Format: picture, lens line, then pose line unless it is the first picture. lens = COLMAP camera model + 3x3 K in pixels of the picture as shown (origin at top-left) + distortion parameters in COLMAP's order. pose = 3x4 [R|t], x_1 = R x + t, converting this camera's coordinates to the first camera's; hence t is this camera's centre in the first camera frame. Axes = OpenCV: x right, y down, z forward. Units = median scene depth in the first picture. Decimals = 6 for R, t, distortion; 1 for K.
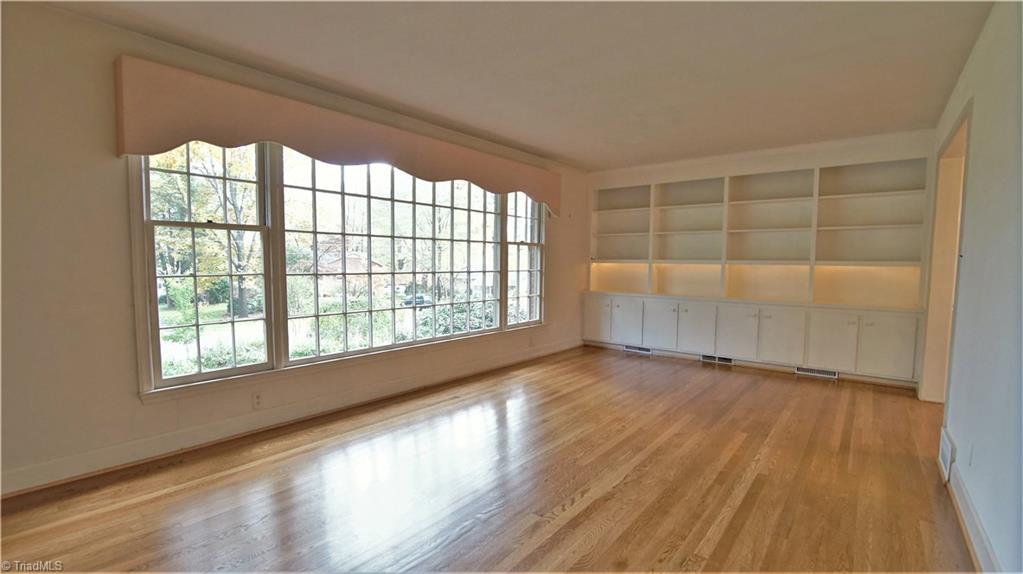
lens RADIAL K [[454.1, 0, 509.9], [0, 454.1, 294.8], [0, 0, 1]] dist [-0.025708, 0.000245]
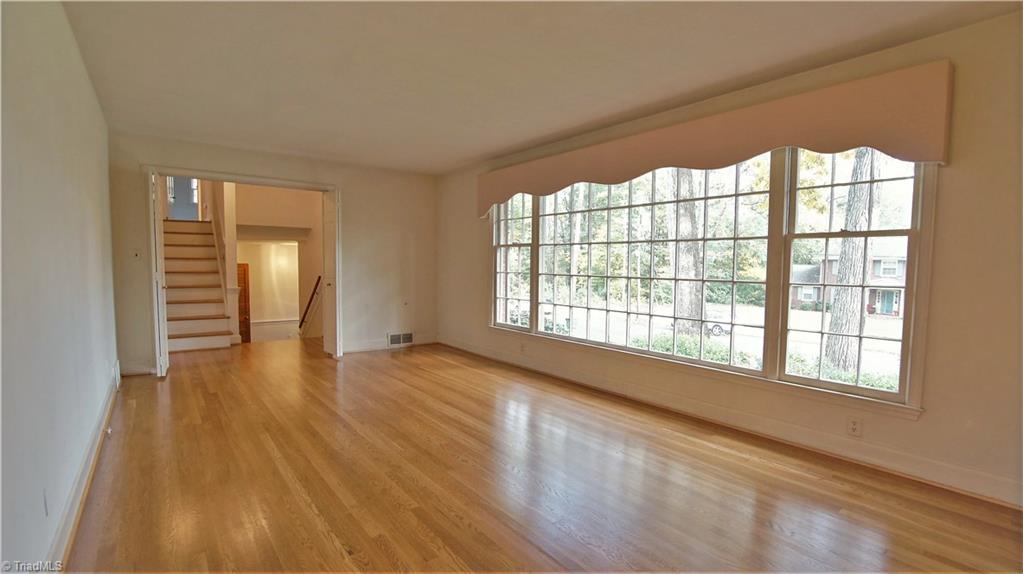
lens RADIAL K [[454.1, 0, 509.9], [0, 454.1, 294.8], [0, 0, 1]] dist [-0.025708, 0.000245]
pose [[-0.212689, 0.052280, -0.975720, 0.794679], [-0.088732, 0.993408, 0.072569, -0.058790], [0.973083, 0.102012, -0.206648, 0.945727]]
